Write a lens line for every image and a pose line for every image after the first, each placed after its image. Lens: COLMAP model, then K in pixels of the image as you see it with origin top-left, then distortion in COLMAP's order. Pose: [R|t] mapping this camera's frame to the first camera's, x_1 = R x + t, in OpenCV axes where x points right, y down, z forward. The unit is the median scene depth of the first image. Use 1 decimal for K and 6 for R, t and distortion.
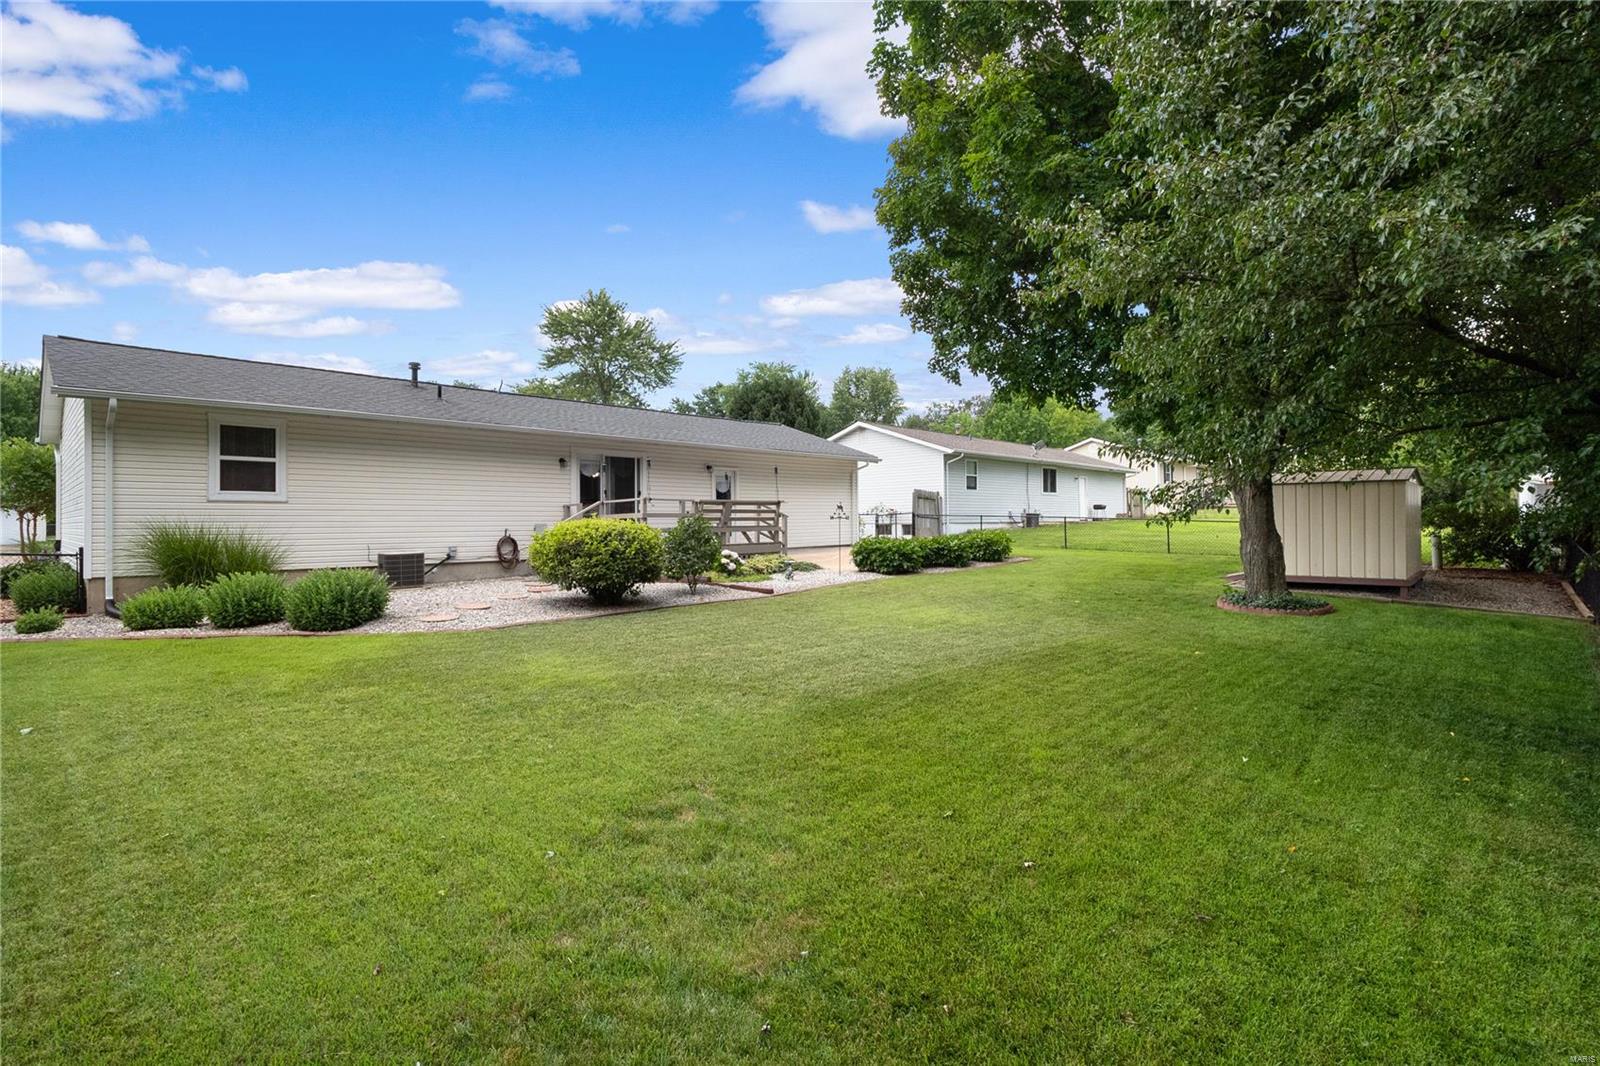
lens RADIAL K [[748.9, 0, 794.0], [0, 748.9, 518.0], [0, 0, 1]] dist [-0.000523, -0.000319]
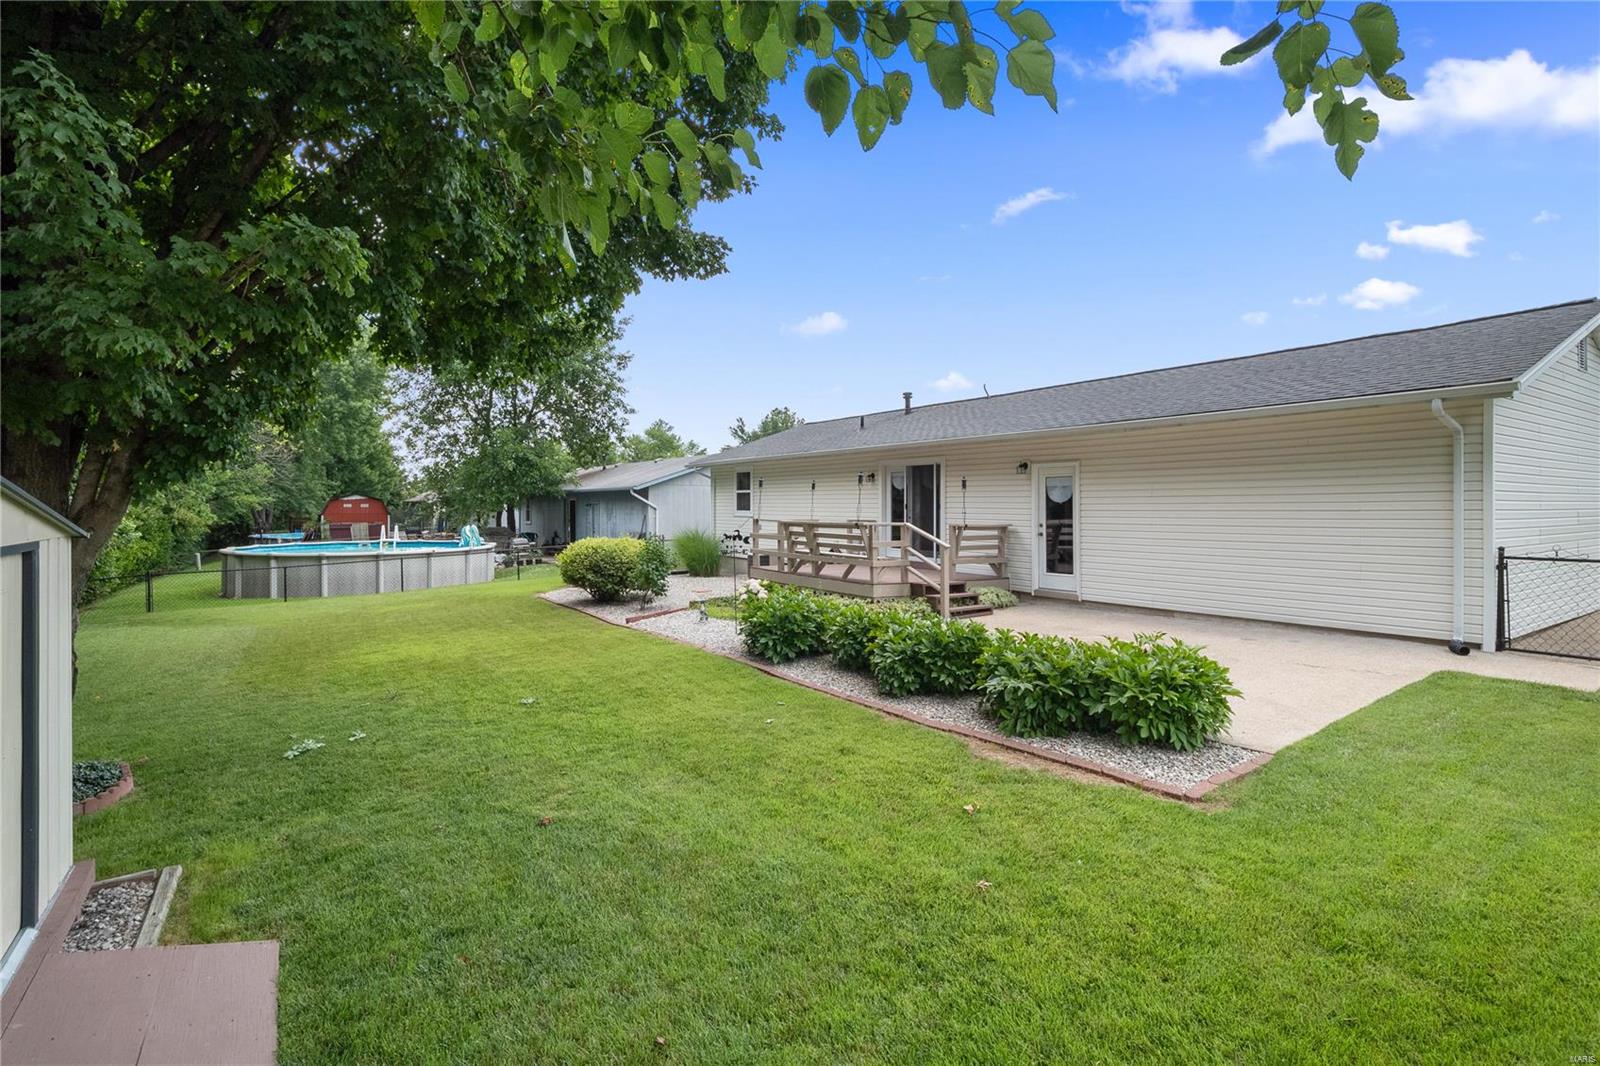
lens RADIAL K [[748.9, 0, 791.3], [0, 748.9, 522.8], [0, 0, 1]] dist [-0.000523, -0.000319]
pose [[-0.223927, 0.029945, -0.974146, 0.704895], [0.000424, 0.999531, 0.030628, -0.046870], [0.974606, 0.006446, -0.223835, 1.162597]]
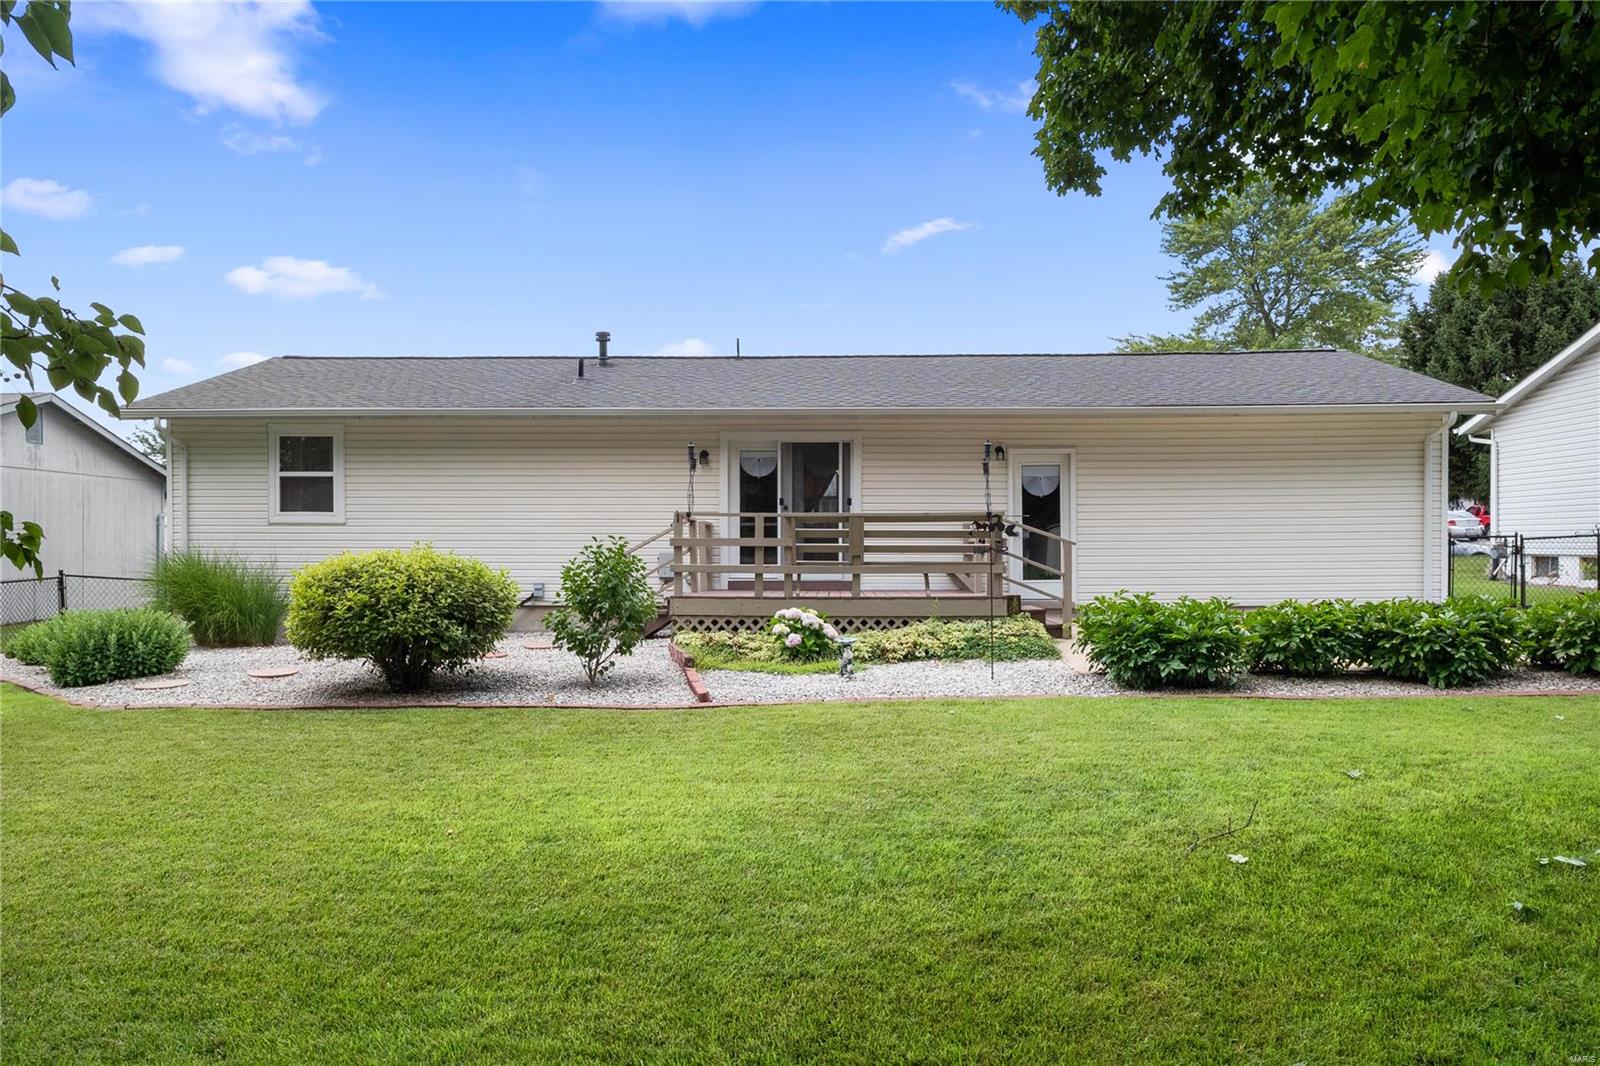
lens RADIAL K [[1096.3, 0, 800.5], [0, 1096.3, 541.0], [0, 0, 1]] dist [-0.005821, -0.001586]
pose [[0.666131, 0.003651, -0.745826, 0.458752], [-0.004184, 0.999991, 0.001158, -0.004570], [0.745823, 0.002349, 0.666139, 0.458526]]
